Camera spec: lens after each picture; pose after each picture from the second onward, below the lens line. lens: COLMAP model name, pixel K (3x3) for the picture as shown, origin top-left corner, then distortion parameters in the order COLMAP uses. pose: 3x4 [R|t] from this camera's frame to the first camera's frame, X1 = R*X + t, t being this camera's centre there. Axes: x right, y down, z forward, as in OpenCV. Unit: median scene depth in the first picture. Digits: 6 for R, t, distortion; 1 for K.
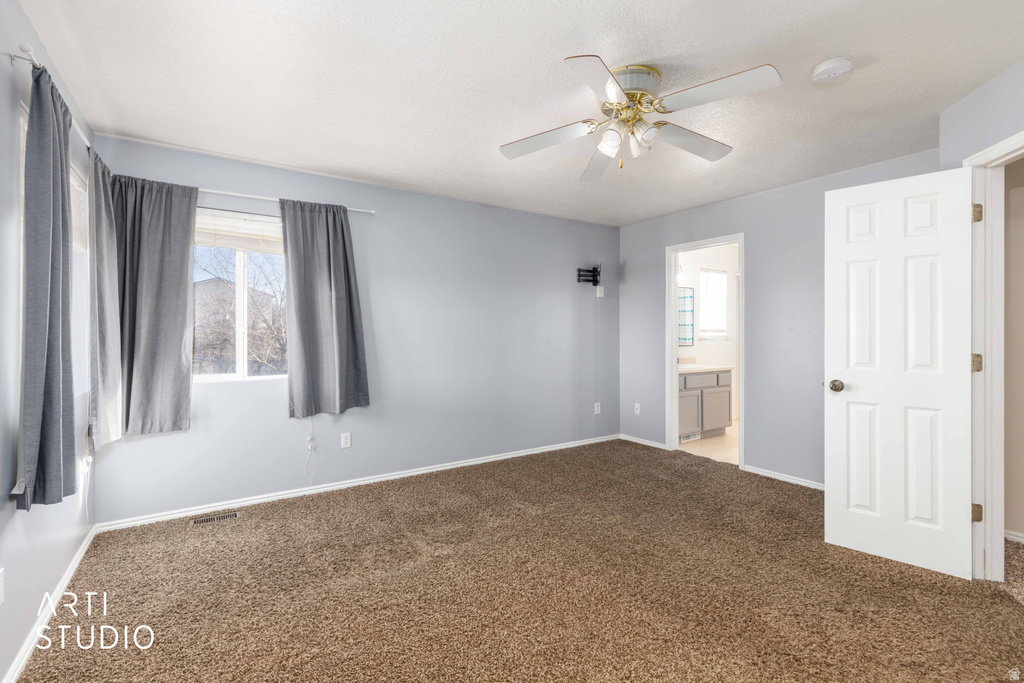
lens RADIAL K [[461.8, 0, 509.7], [0, 461.8, 334.8], [0, 0, 1]] dist [0.002749, 0.000117]
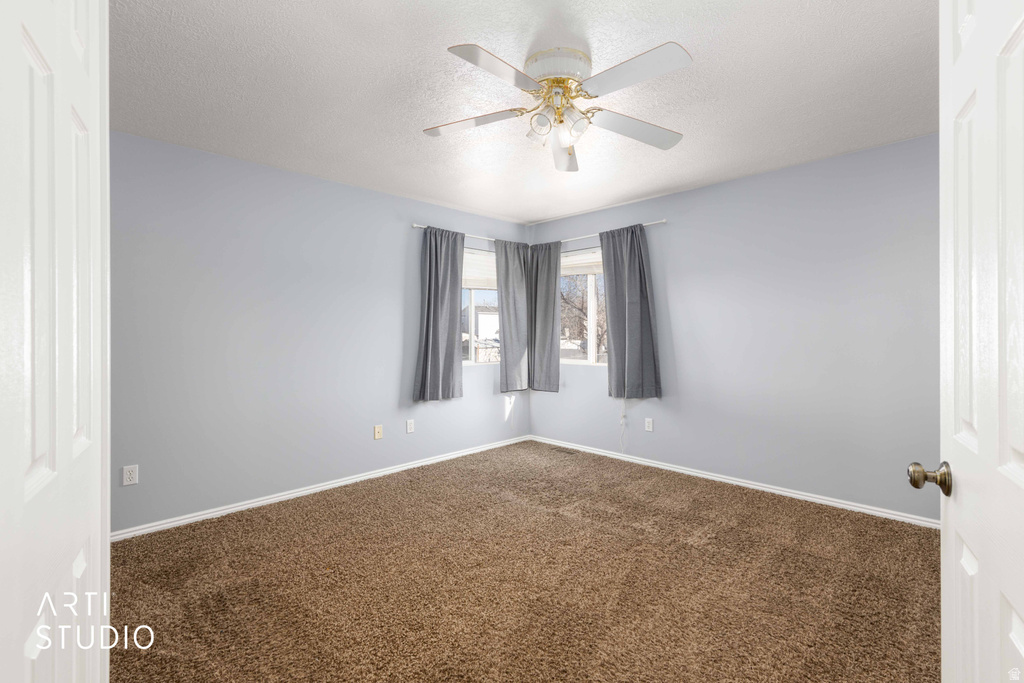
lens RADIAL K [[461.8, 0, 509.7], [0, 461.8, 334.8], [0, 0, 1]] dist [0.002749, 0.000117]
pose [[0.199251, 0.011524, -0.979881, 0.781210], [0.003270, 0.999917, 0.012425, -0.013574], [0.979943, -0.005680, 0.199197, 0.471803]]
